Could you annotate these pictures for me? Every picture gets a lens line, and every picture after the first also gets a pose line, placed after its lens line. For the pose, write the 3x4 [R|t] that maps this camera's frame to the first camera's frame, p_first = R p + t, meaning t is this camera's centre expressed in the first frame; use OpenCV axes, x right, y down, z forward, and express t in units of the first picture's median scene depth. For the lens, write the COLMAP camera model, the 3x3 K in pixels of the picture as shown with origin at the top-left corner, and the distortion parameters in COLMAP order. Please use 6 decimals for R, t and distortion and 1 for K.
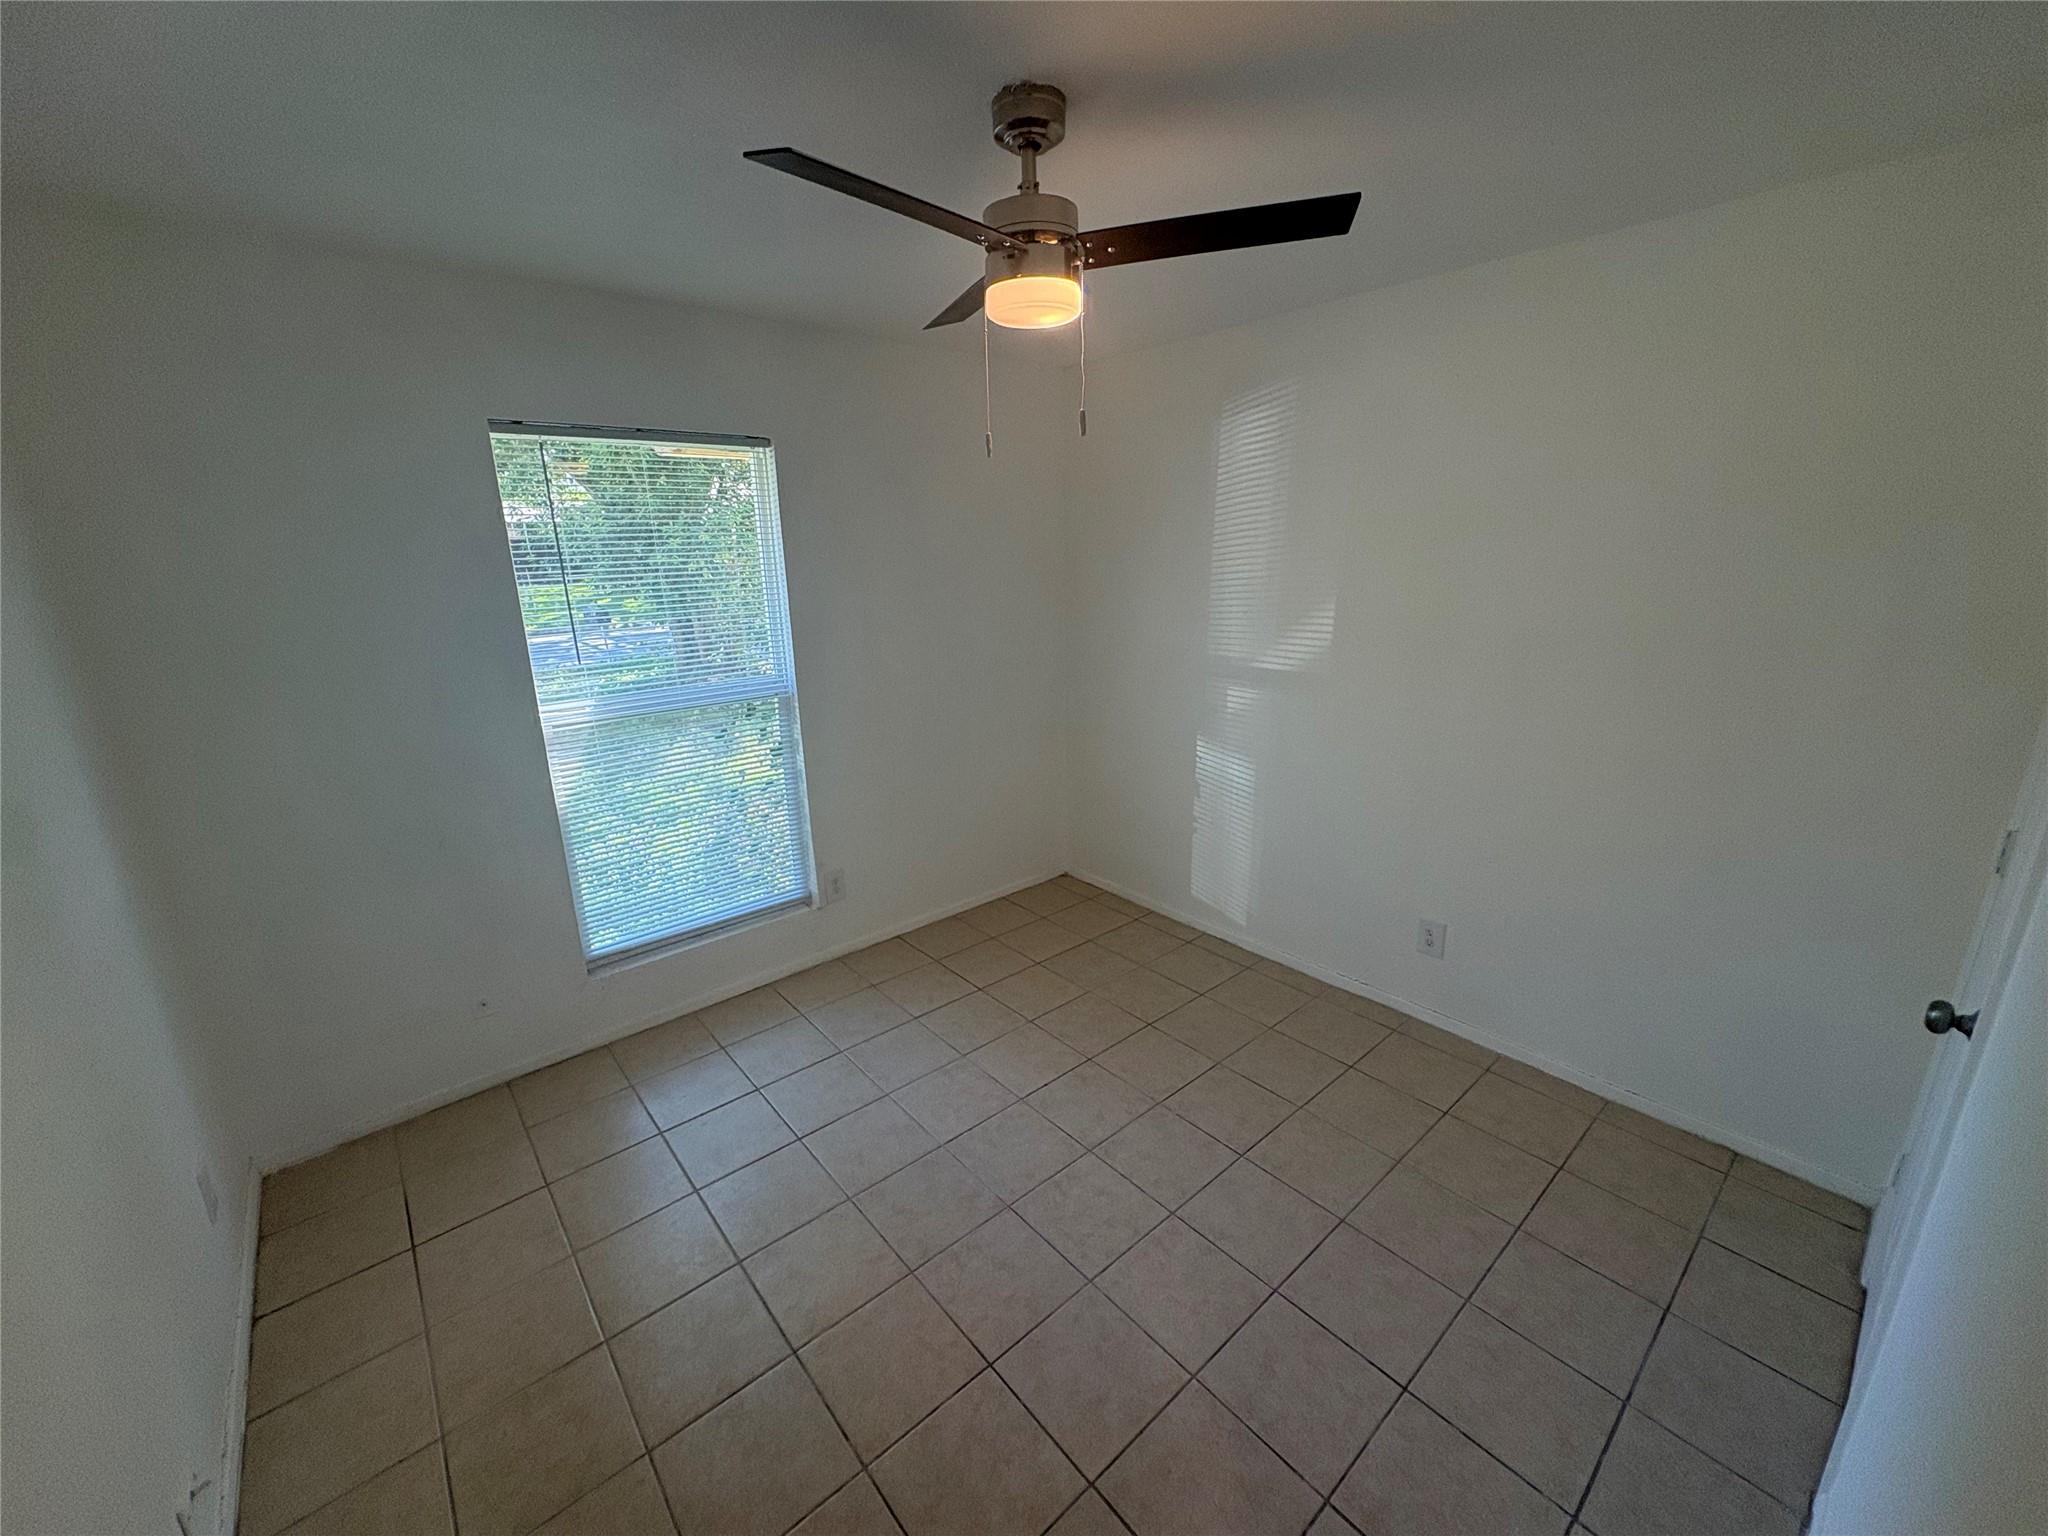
lens RADIAL K [[808.6, 0, 1024.1], [0, 808.6, 773.4], [0, 0, 1]] dist [0.001161, 0.000186]
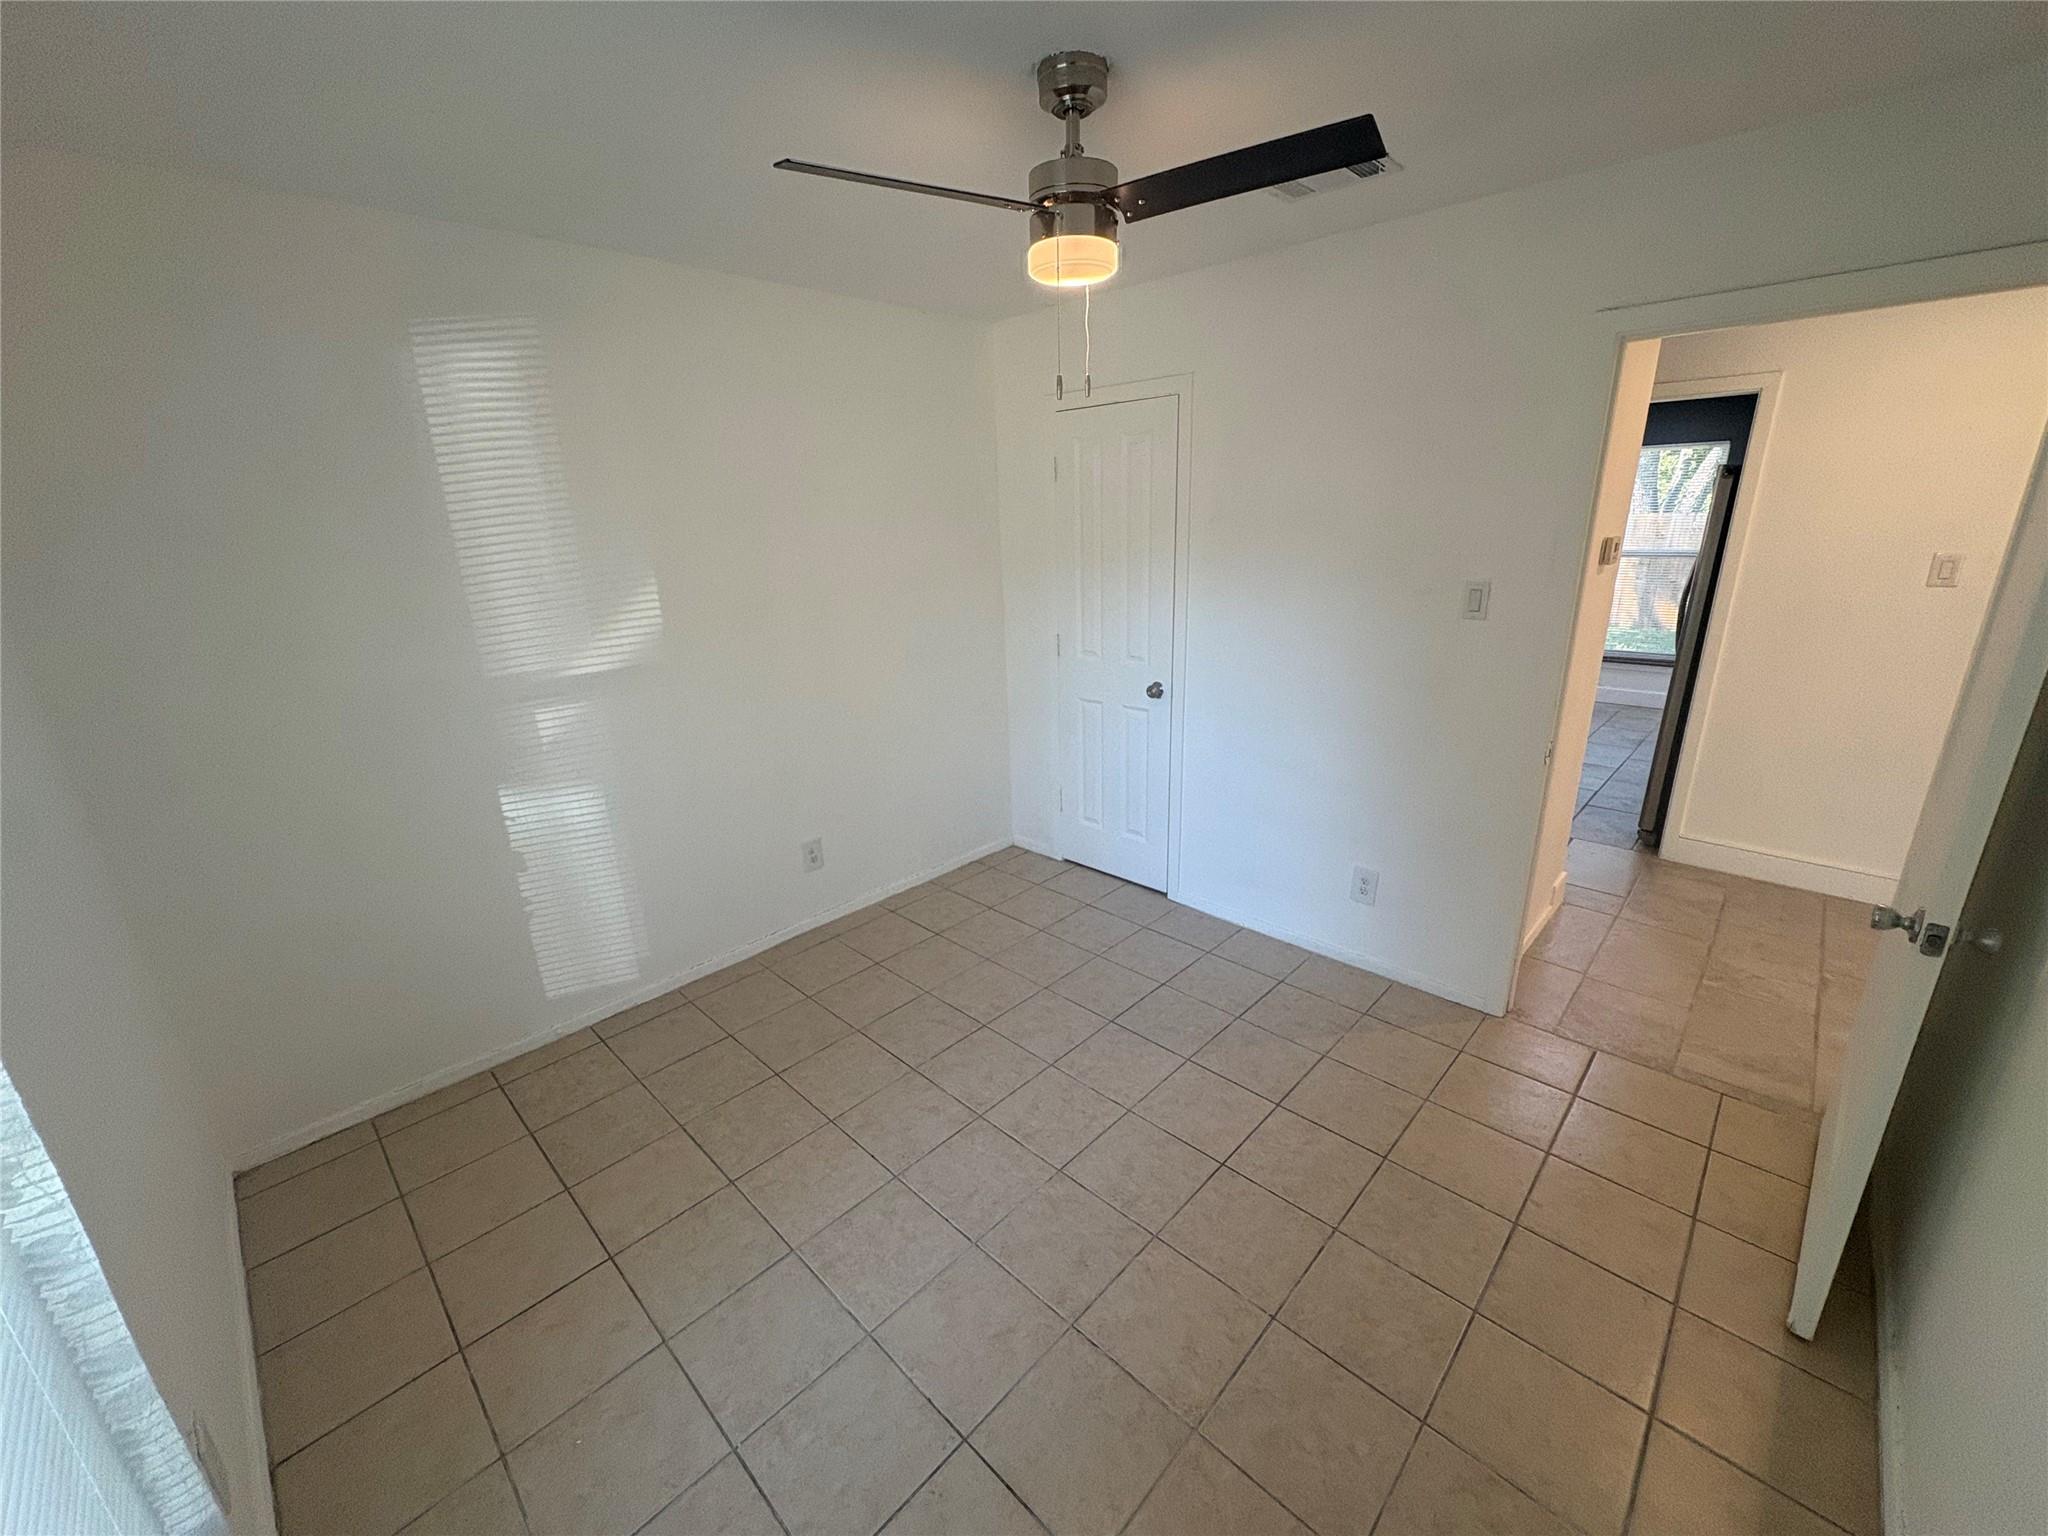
lens RADIAL K [[809.5, 0, 1022.4], [0, 809.5, 771.9], [0, 0, 1]] dist [-0.001931, -0.000335]
pose [[-0.087279, -0.277415, 0.956778, -0.572195], [0.308299, 0.905769, 0.290748, -0.143409], [-0.947277, 0.320350, 0.006472, 0.609924]]
